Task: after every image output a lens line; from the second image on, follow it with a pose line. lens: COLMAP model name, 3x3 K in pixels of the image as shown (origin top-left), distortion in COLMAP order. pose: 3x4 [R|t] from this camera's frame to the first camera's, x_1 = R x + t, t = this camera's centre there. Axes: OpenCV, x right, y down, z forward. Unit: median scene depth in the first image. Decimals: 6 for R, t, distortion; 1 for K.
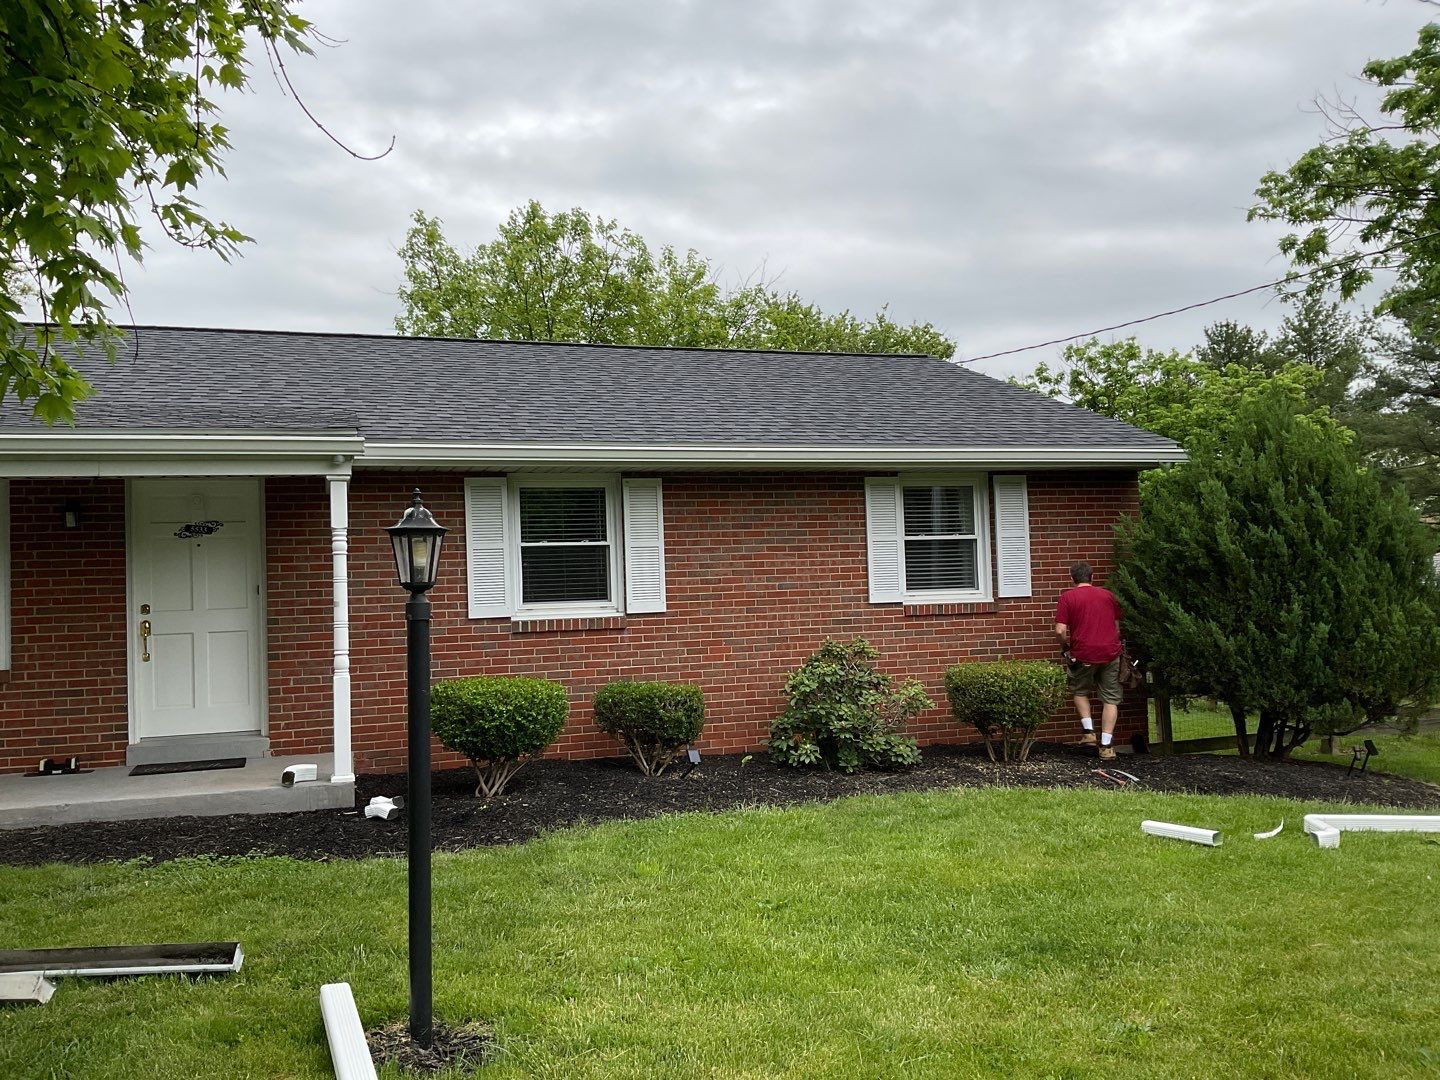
lens RADIAL K [[1187.8, 0, 716.6], [0, 1187.8, 539.5], [0, 0, 1]] dist [0.093213, -0.187075]
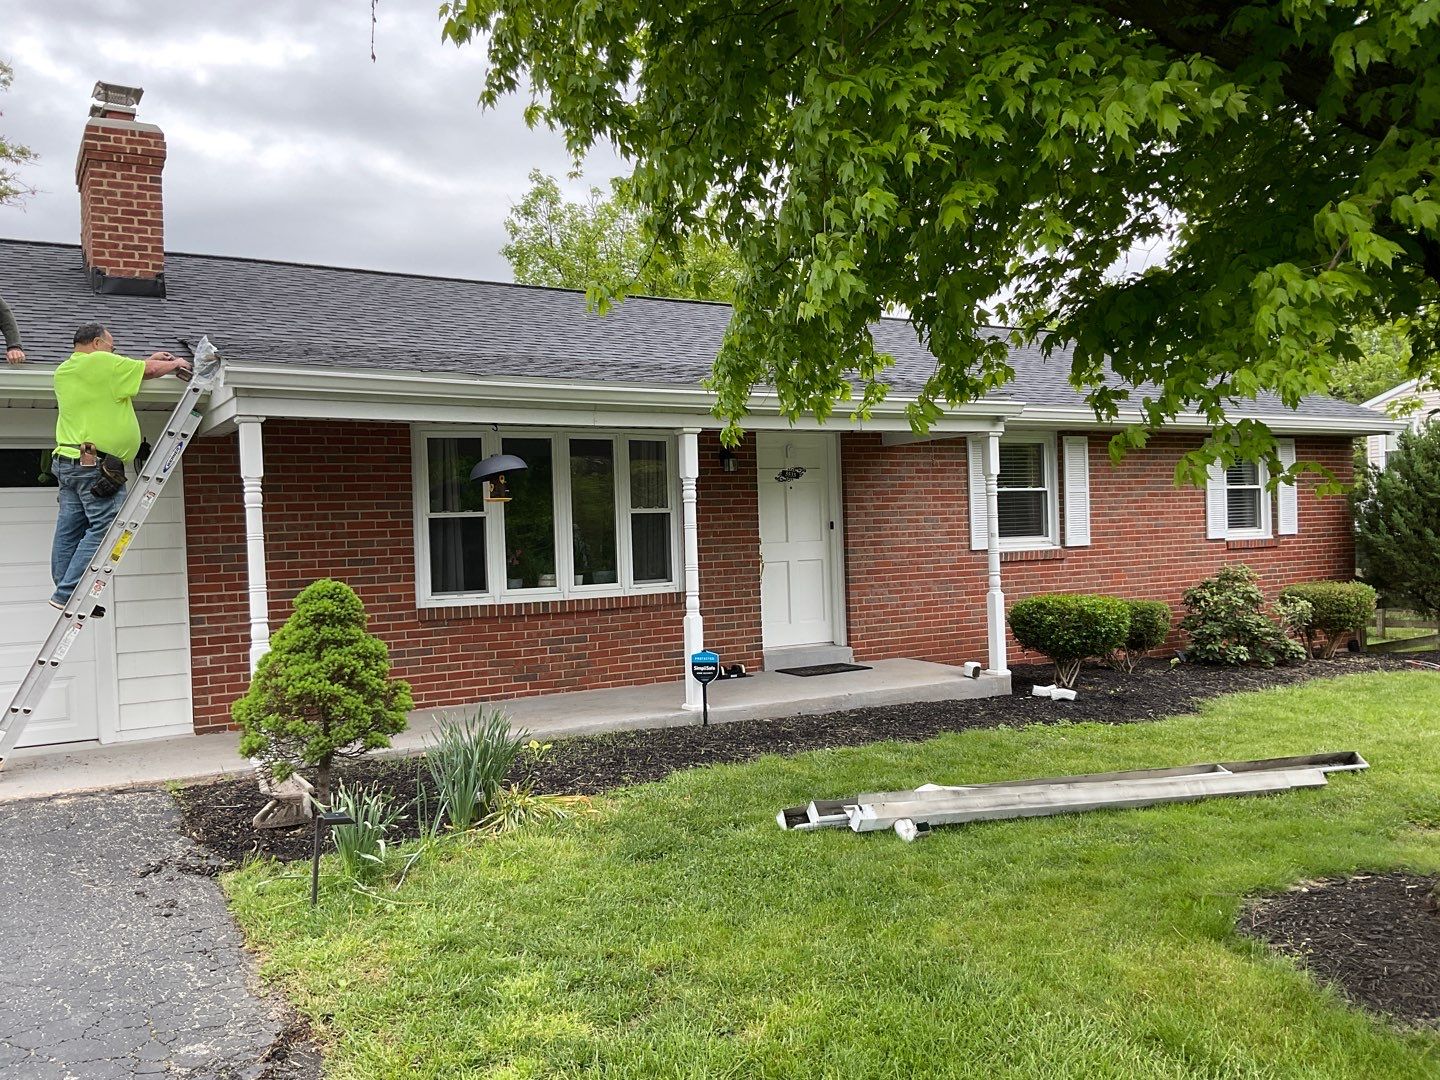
lens RADIAL K [[1187.8, 0, 717.3], [0, 1187.8, 540.3], [0, 0, 1]] dist [0.093213, -0.187075]
pose [[0.973420, -0.000394, 0.229027, -0.730024], [-0.009043, 0.999153, 0.040156, 0.009841], [-0.228849, -0.041160, 0.972591, -0.122916]]
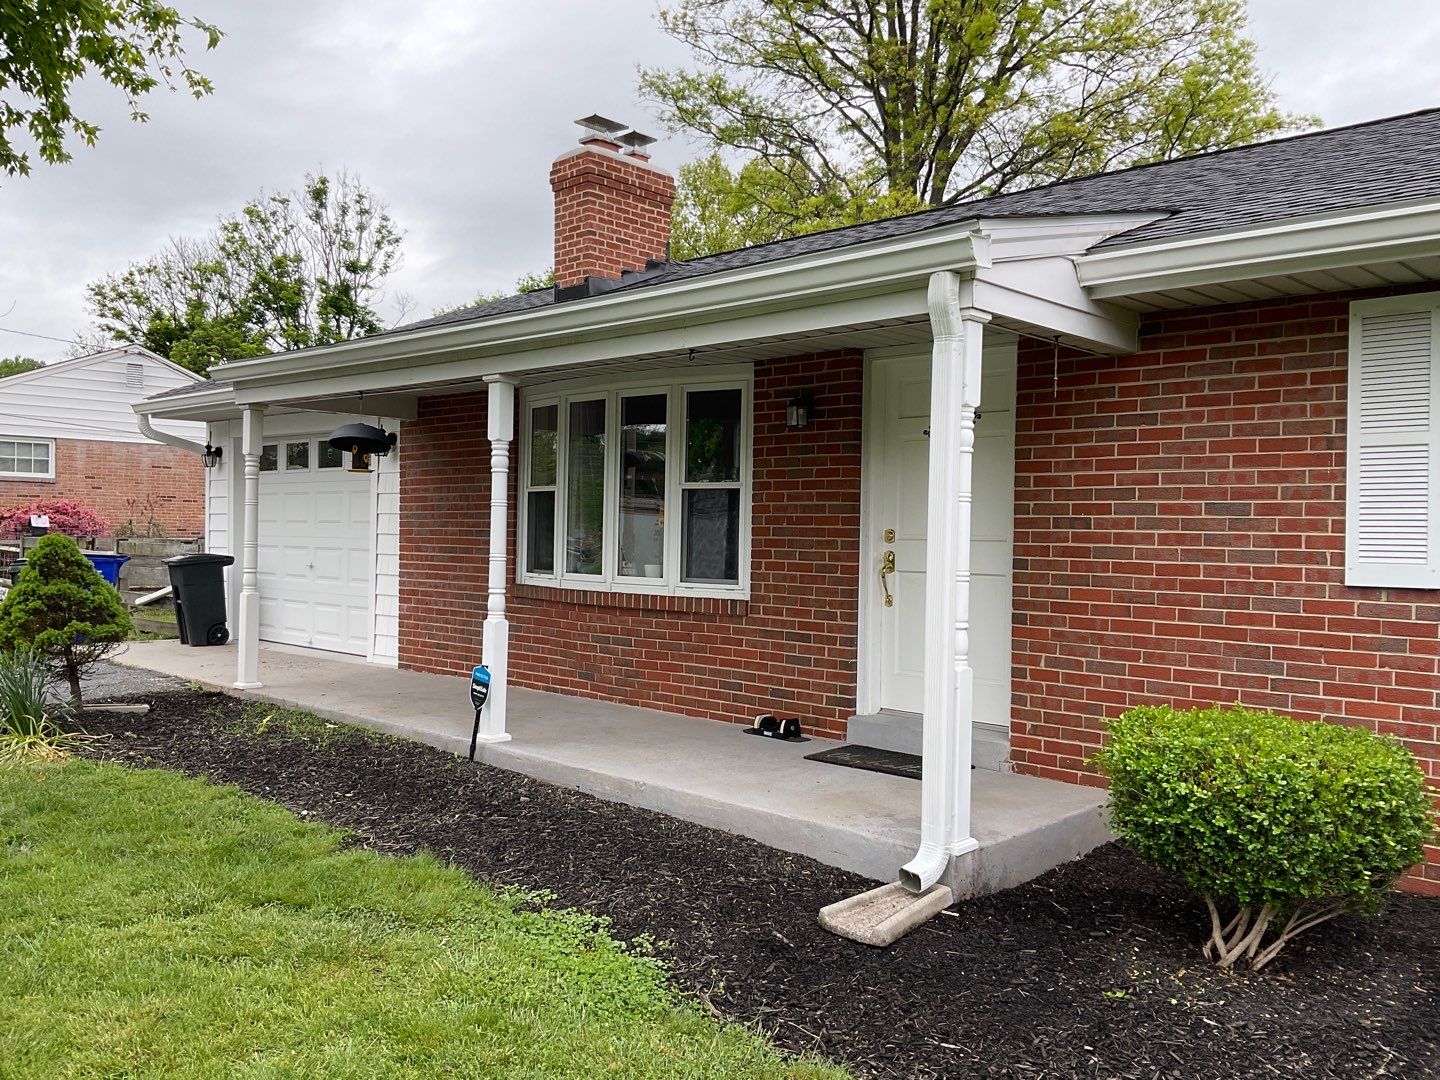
lens RADIAL K [[1187.8, 0, 715.1], [0, 1187.8, 544.0], [0, 0, 1]] dist [0.093213, -0.187075]
pose [[0.470777, 0.051153, -0.880768, 0.108223], [0.003971, 0.998185, 0.060095, 0.017602], [0.882243, -0.031789, 0.469719, 0.524930]]
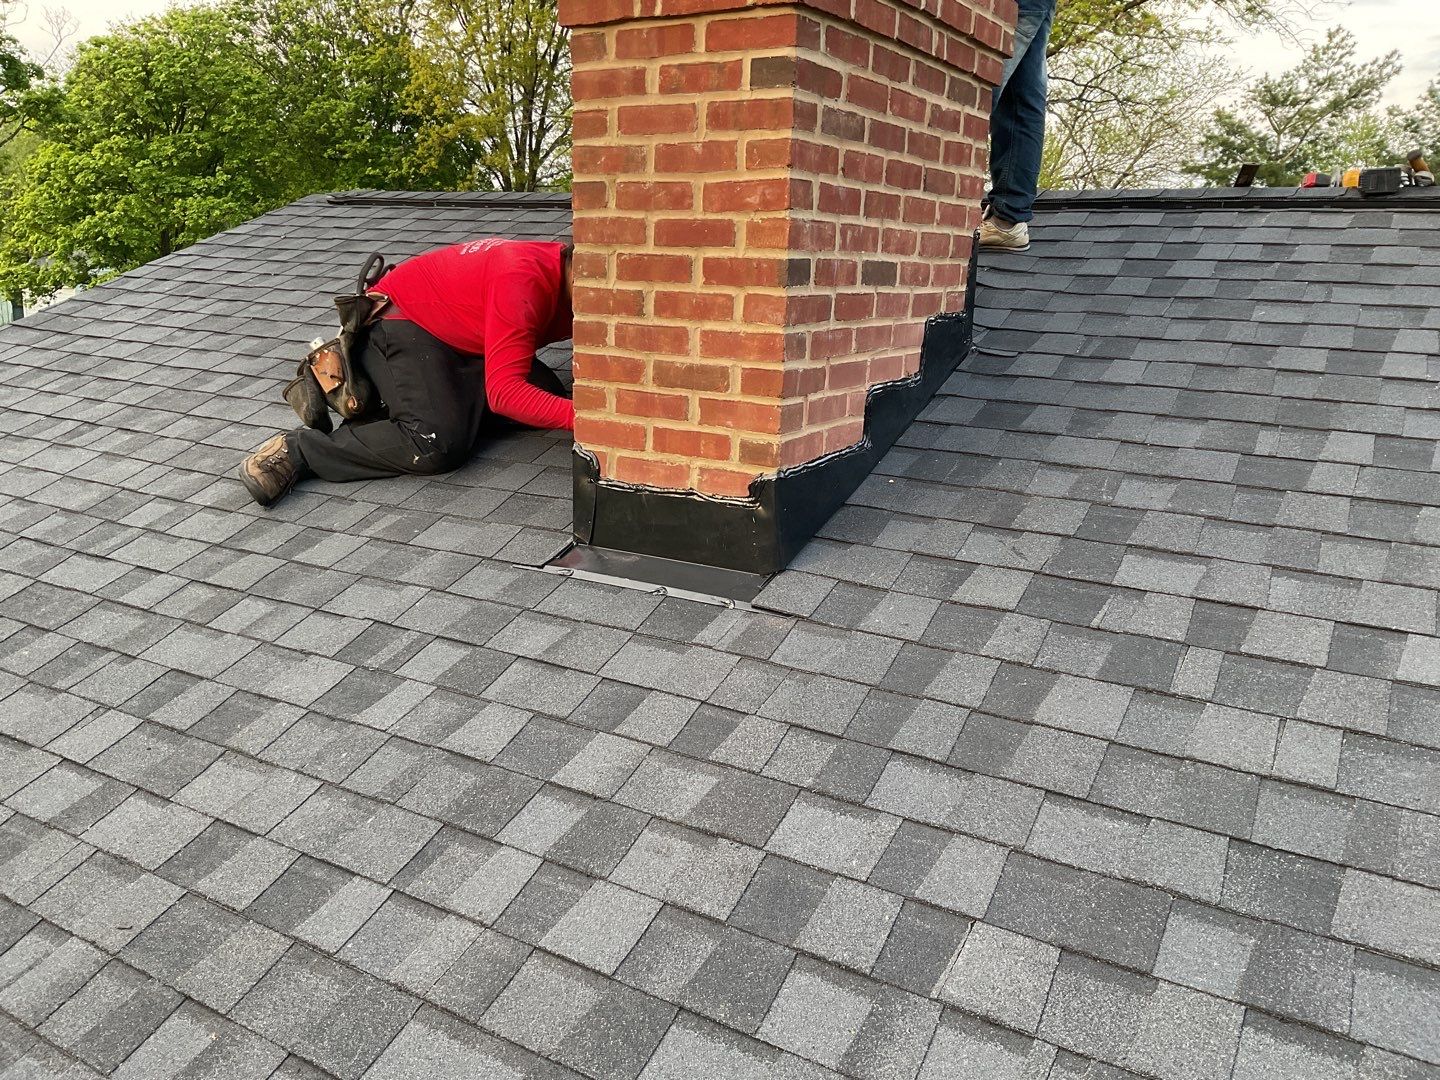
lens RADIAL K [[1187.8, 0, 720.7], [0, 1187.8, 541.5], [0, 0, 1]] dist [0.093213, -0.187075]
pose [[0.634804, 0.224530, -0.739331, -0.775527], [-0.019429, 0.961184, 0.275222, -0.219882], [0.772429, -0.160348, 0.614526, 0.797250]]
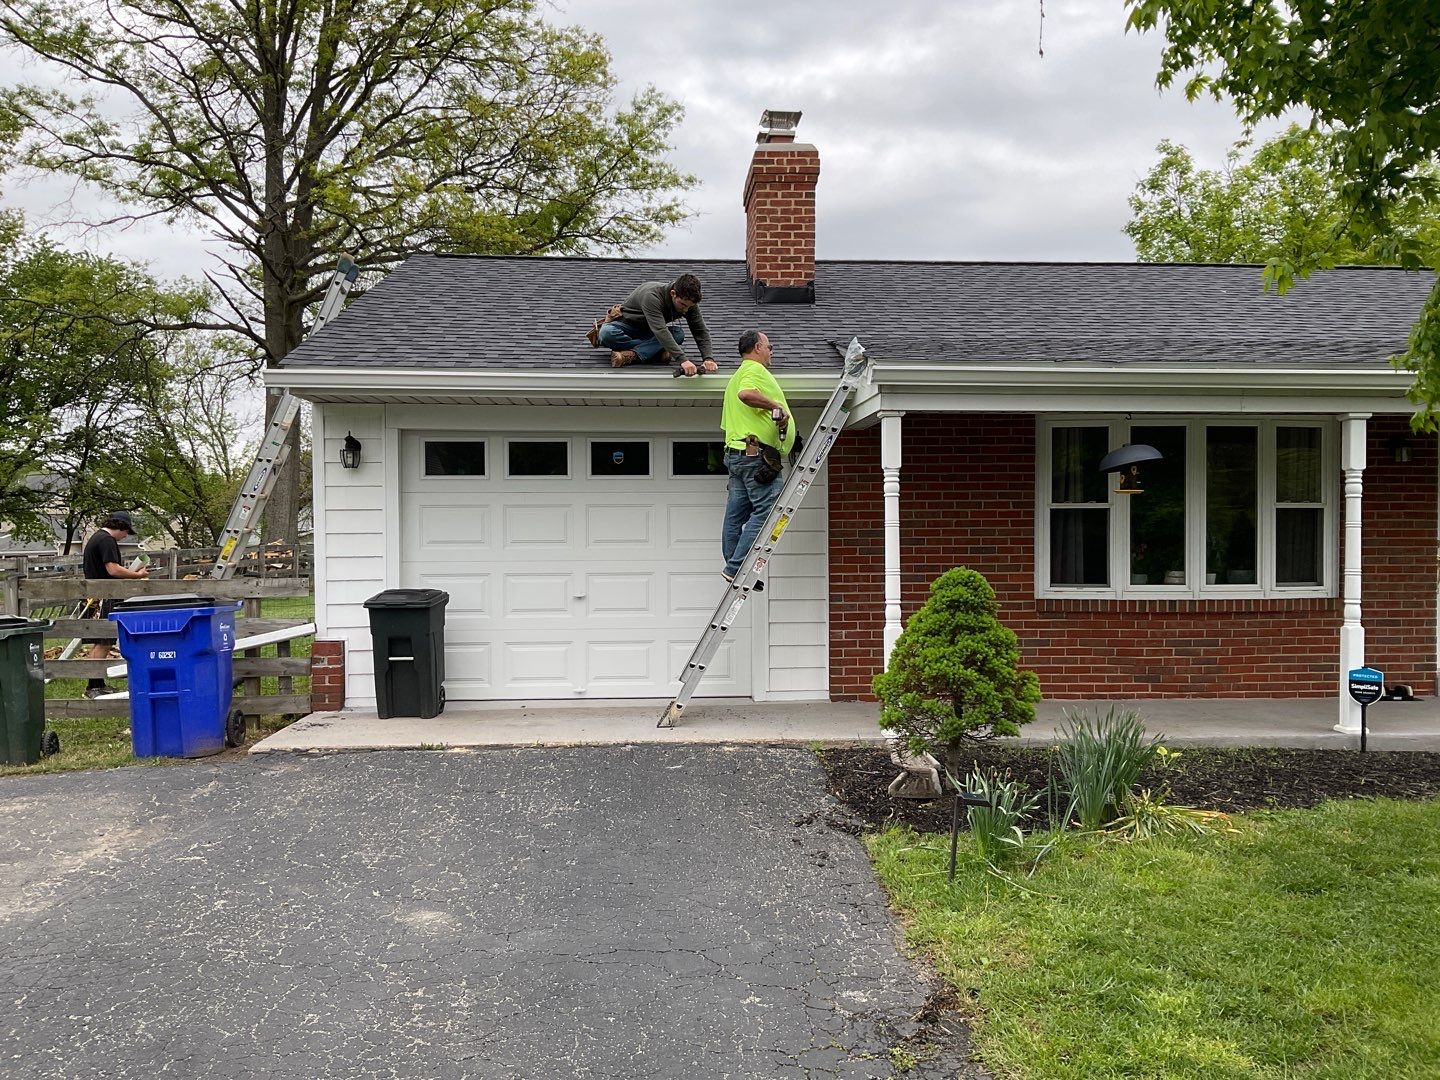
lens RADIAL K [[1187.8, 0, 711.5], [0, 1187.8, 540.7], [0, 0, 1]] dist [0.093213, -0.187075]
pose [[0.964814, 0.034413, -0.260673, -0.746651], [-0.019717, 0.998076, 0.058785, 0.007601], [0.262195, -0.051577, 0.963636, -0.126774]]
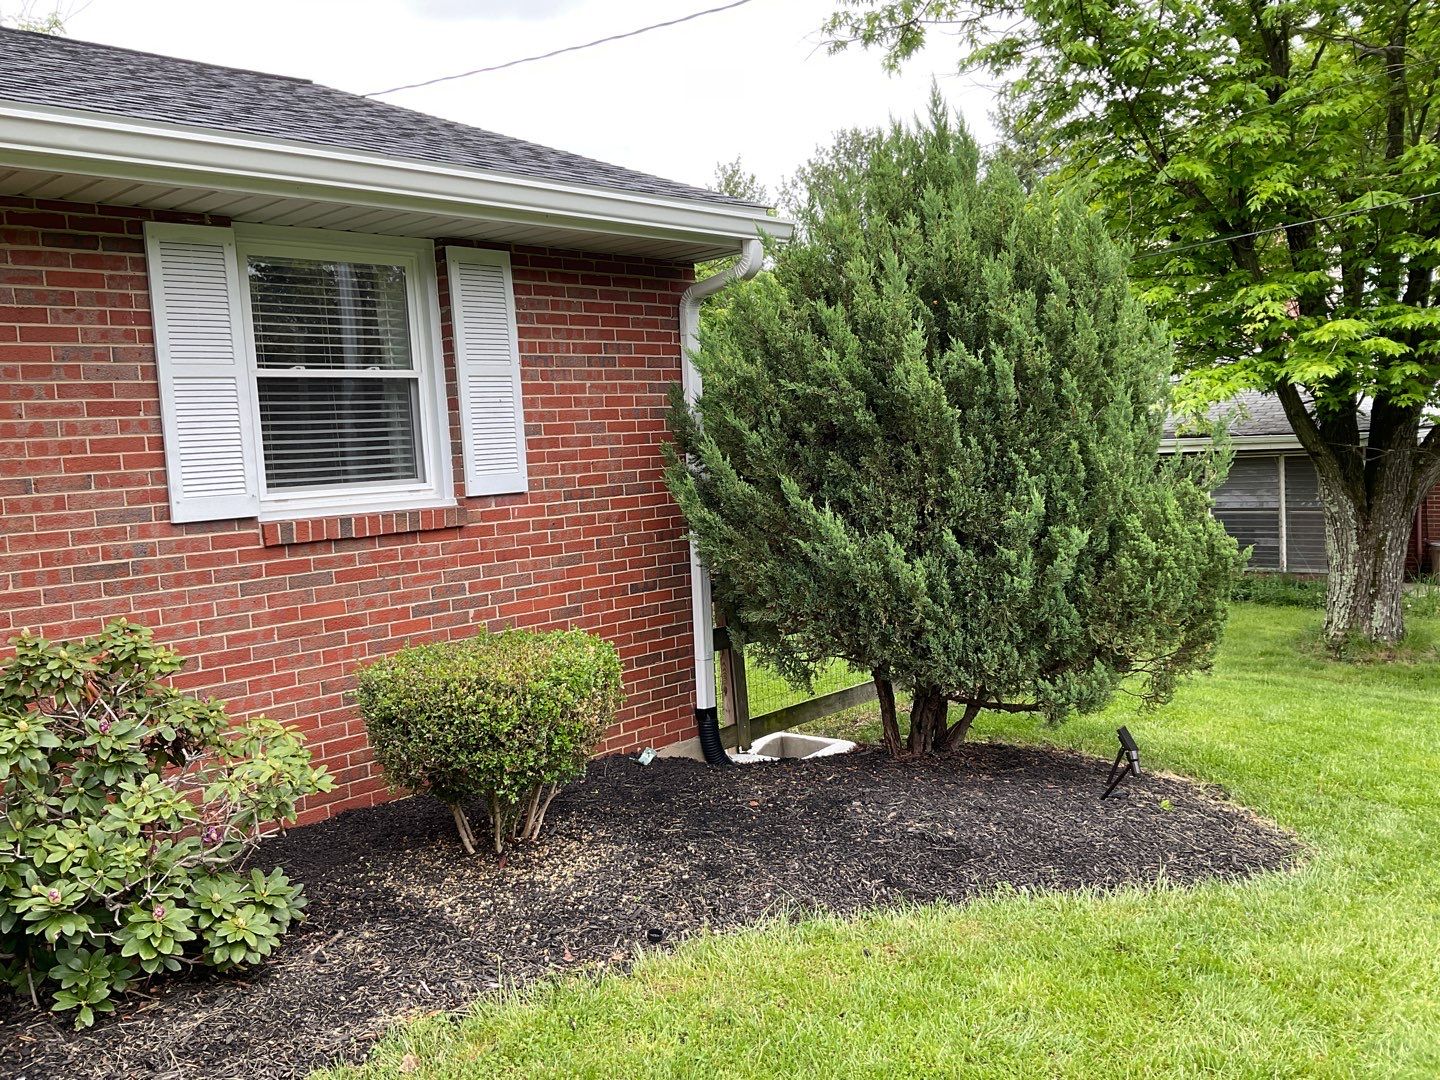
lens RADIAL K [[1187.8, 0, 708.2], [0, 1187.8, 550.1], [0, 0, 1]] dist [0.093213, -0.187075]
pose [[0.894207, -0.057829, 0.443902, 0.119025], [0.009147, 0.993774, 0.111037, 0.018779], [-0.447560, -0.095229, 0.889169, 0.582518]]
